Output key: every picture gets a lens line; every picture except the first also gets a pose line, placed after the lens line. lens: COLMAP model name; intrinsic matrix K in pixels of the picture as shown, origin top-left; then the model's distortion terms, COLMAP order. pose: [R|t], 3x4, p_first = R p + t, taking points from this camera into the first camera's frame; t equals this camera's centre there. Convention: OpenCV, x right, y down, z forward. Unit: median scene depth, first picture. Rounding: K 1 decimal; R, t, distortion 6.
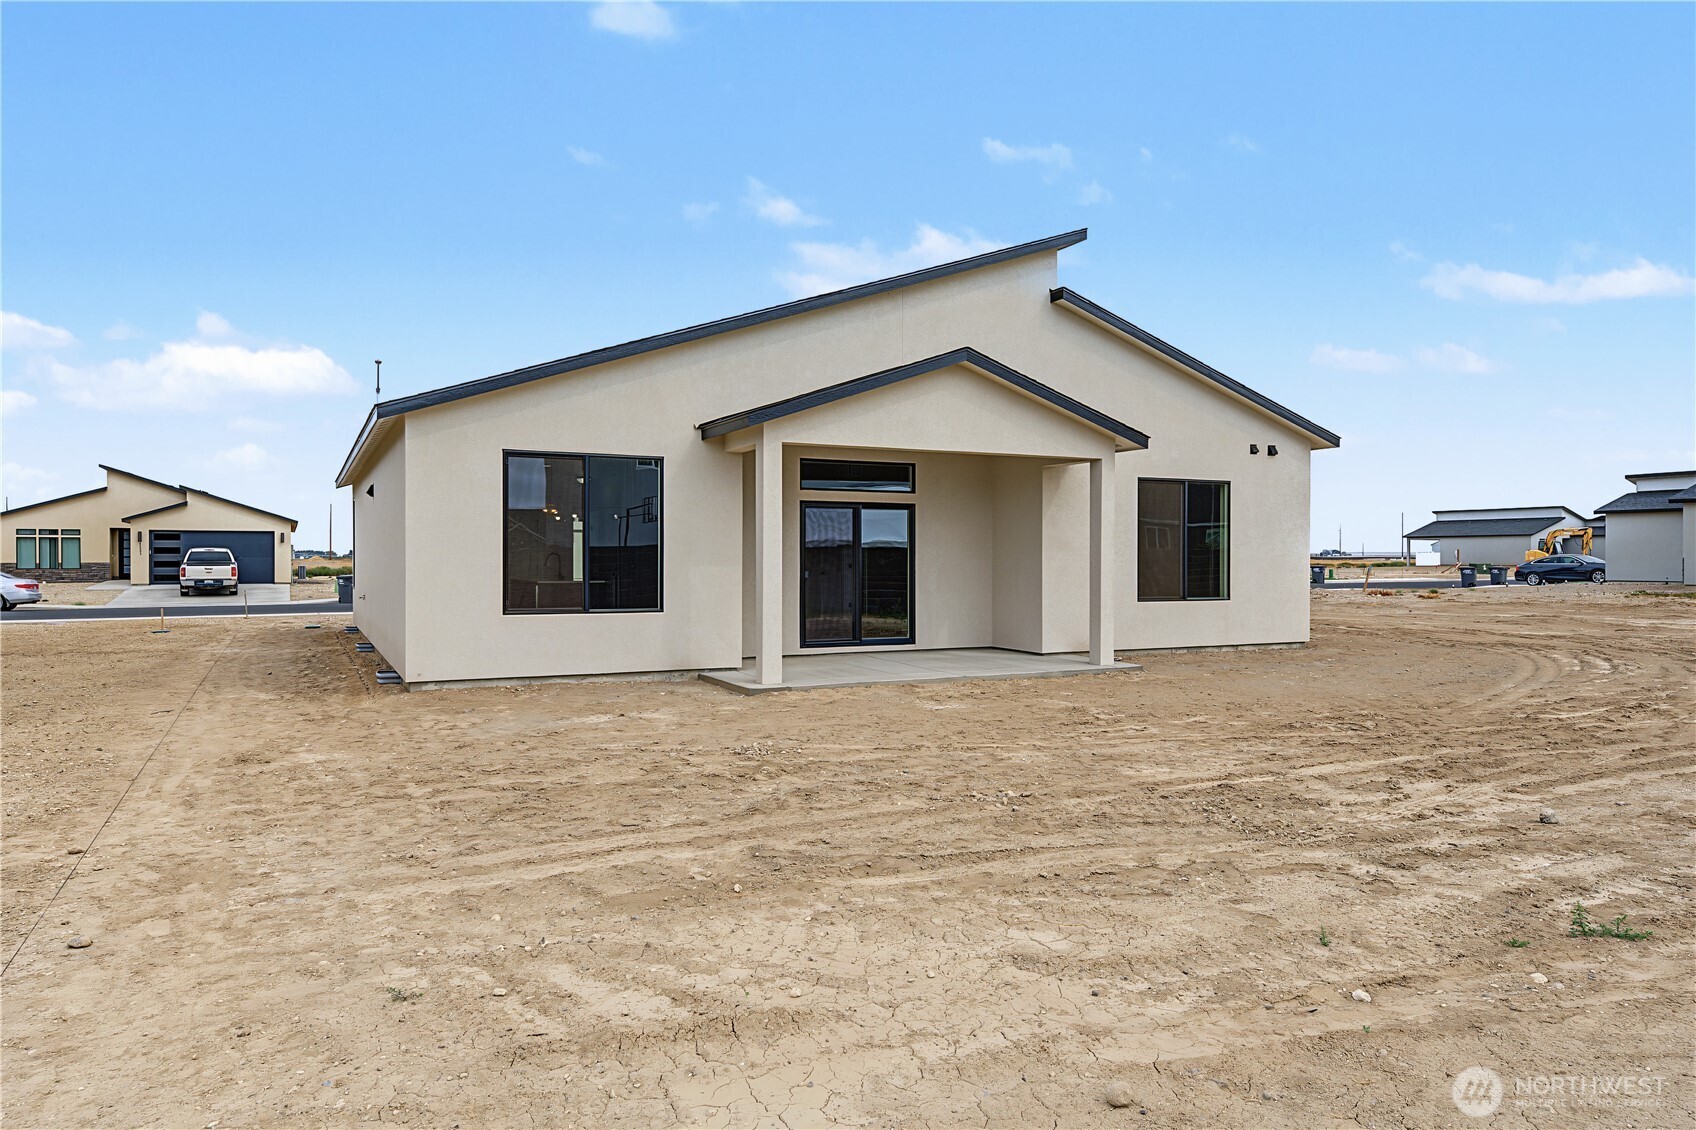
lens RADIAL K [[1095.5, 0, 848.0], [0, 1095.5, 565.0], [0, 0, 1]] dist [0.056246, 0.000552]
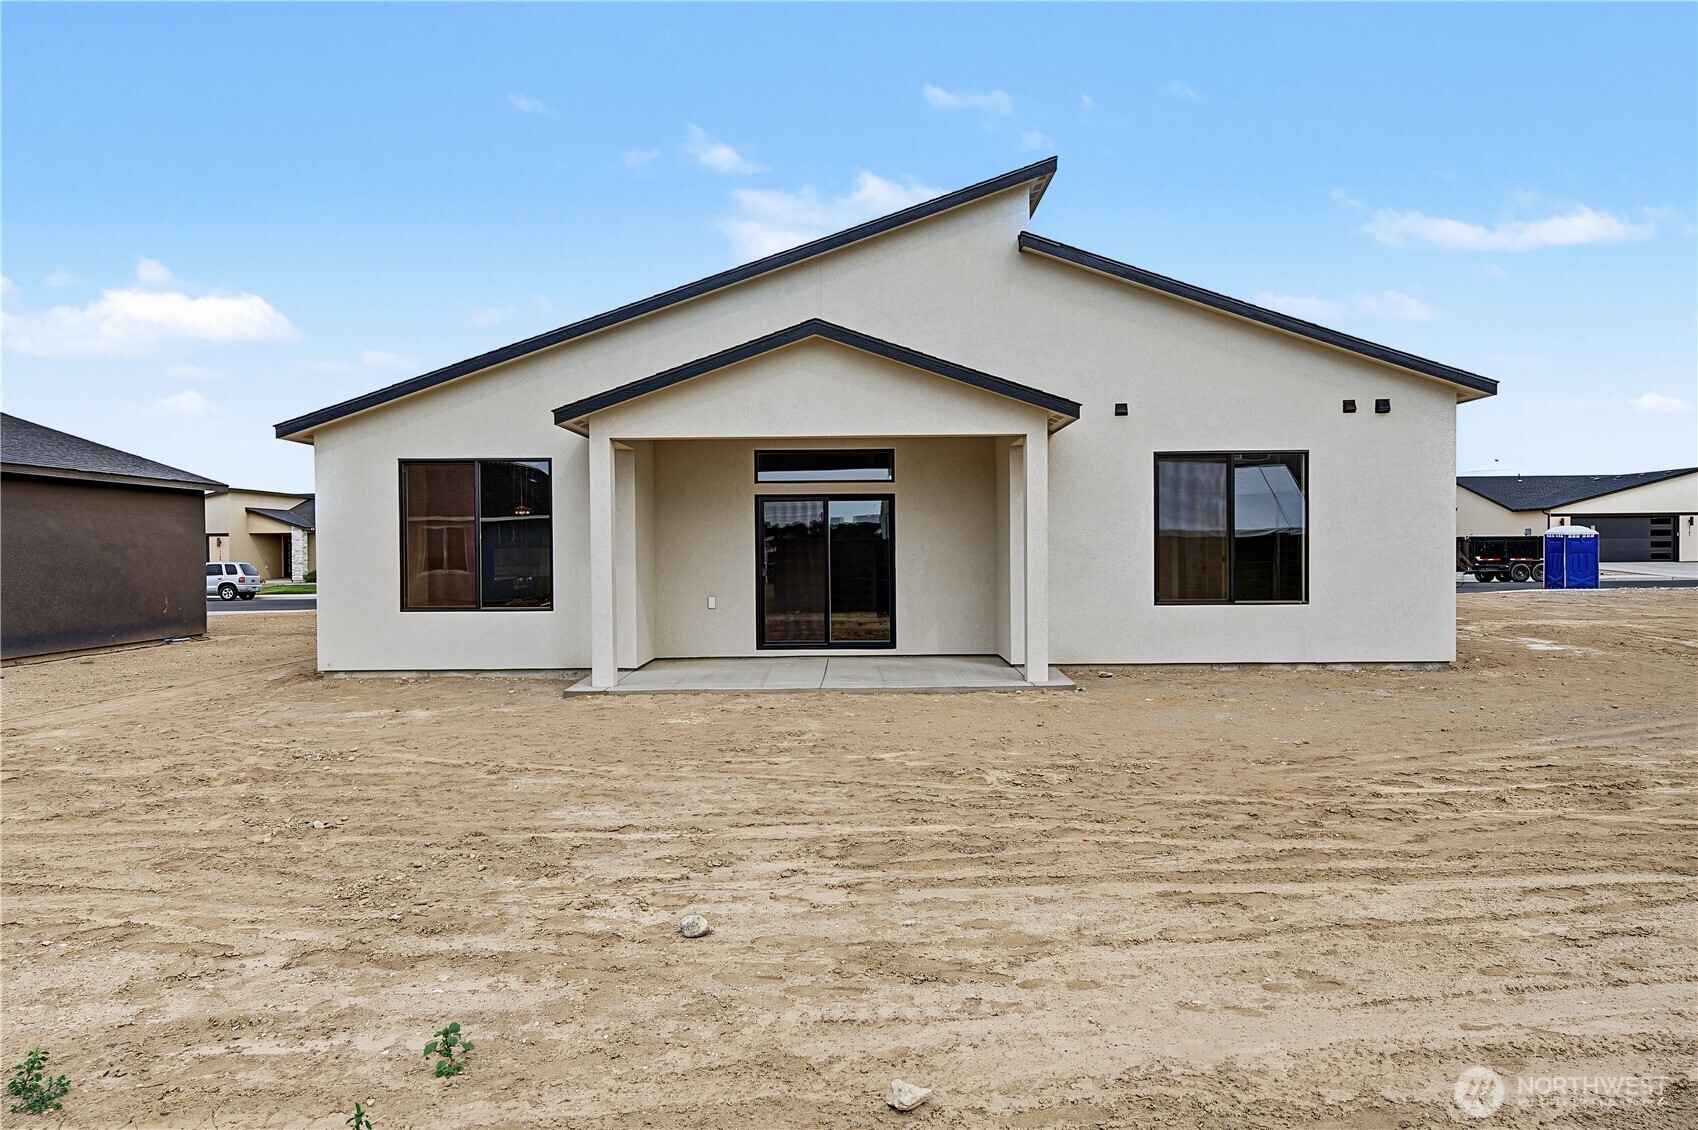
lens RADIAL K [[1096.7, 0, 849.0], [0, 1096.7, 565.0], [0, 0, 1]] dist [0.056246, 0.000552]
pose [[0.893467, -0.003830, -0.449113, 0.446251], [0.007967, 0.999941, 0.007322, -0.004059], [0.449059, -0.010120, 0.893445, 0.177340]]
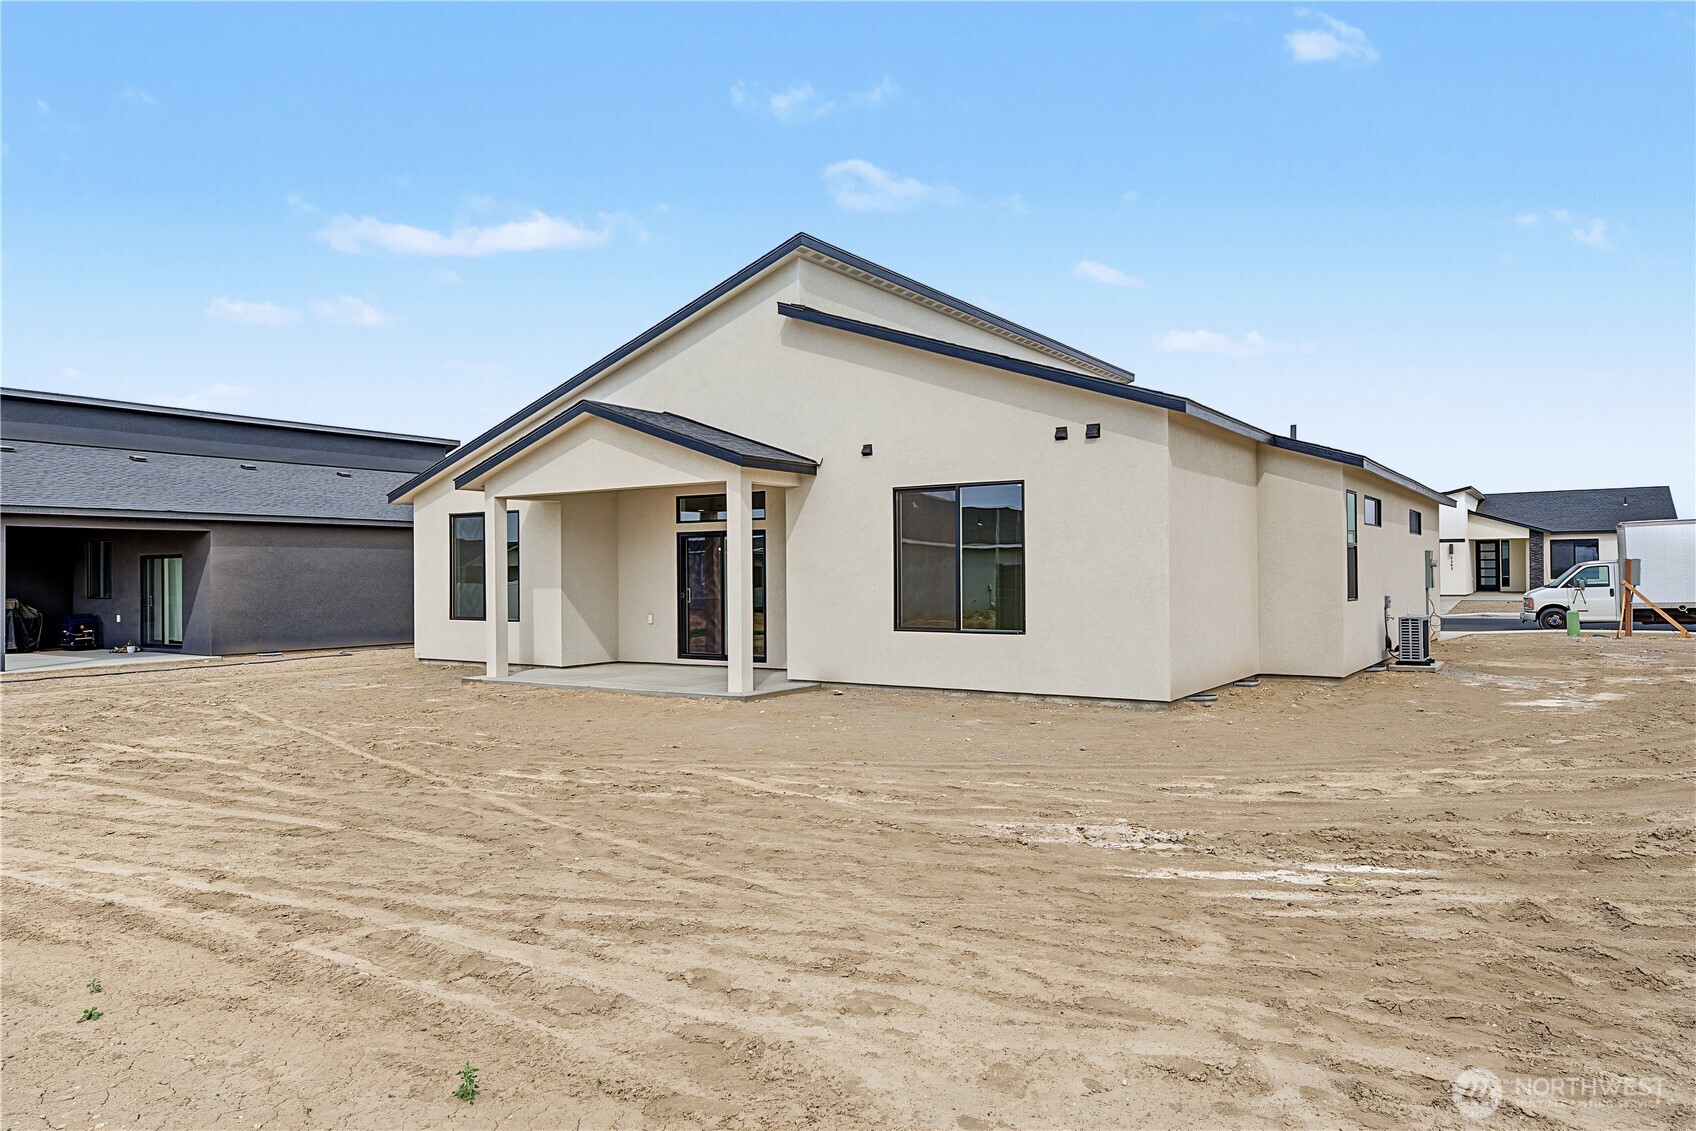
lens RADIAL K [[1122.4, 0, 848.0], [0, 1122.4, 565.5], [0, 0, 1]] dist [0.056974, 0.000080]
pose [[0.482871, -0.015603, -0.875552, 1.067059], [-0.001548, 0.999824, -0.018672, -0.001340], [0.875690, 0.010371, 0.482762, 0.561754]]
